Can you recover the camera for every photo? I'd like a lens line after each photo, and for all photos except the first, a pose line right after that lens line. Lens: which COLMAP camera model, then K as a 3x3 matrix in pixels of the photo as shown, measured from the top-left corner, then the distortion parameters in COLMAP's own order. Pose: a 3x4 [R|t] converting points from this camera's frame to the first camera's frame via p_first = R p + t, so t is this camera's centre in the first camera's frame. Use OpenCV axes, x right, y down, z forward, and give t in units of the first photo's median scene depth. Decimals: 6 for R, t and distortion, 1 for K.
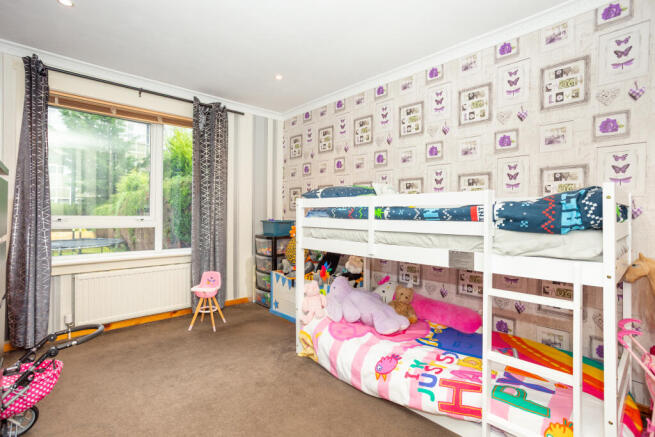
lens RADIAL K [[316.8, 0, 325.3], [0, 316.8, 215.7], [0, 0, 1]] dist [-0.061022, 0.039492]
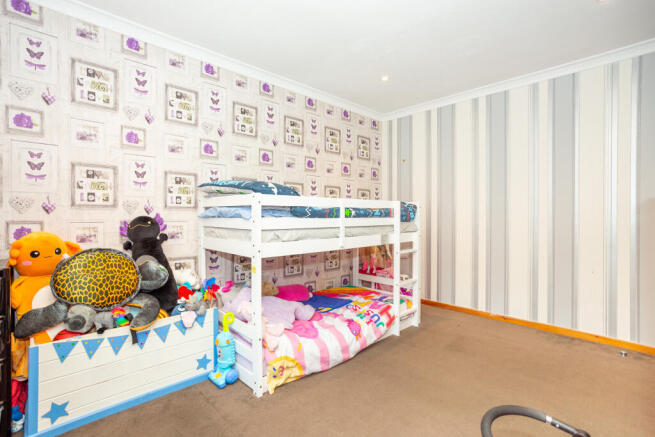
lens RADIAL K [[288.5, 0, 327.5], [0, 288.5, 218.5], [0, 0, 1]] dist [-0.003058, 0.000120]
pose [[0.023761, -0.026414, 0.999369, -0.744013], [0.001493, 0.999651, 0.026386, -0.012318], [-0.999717, 0.000865, 0.023792, 0.794611]]
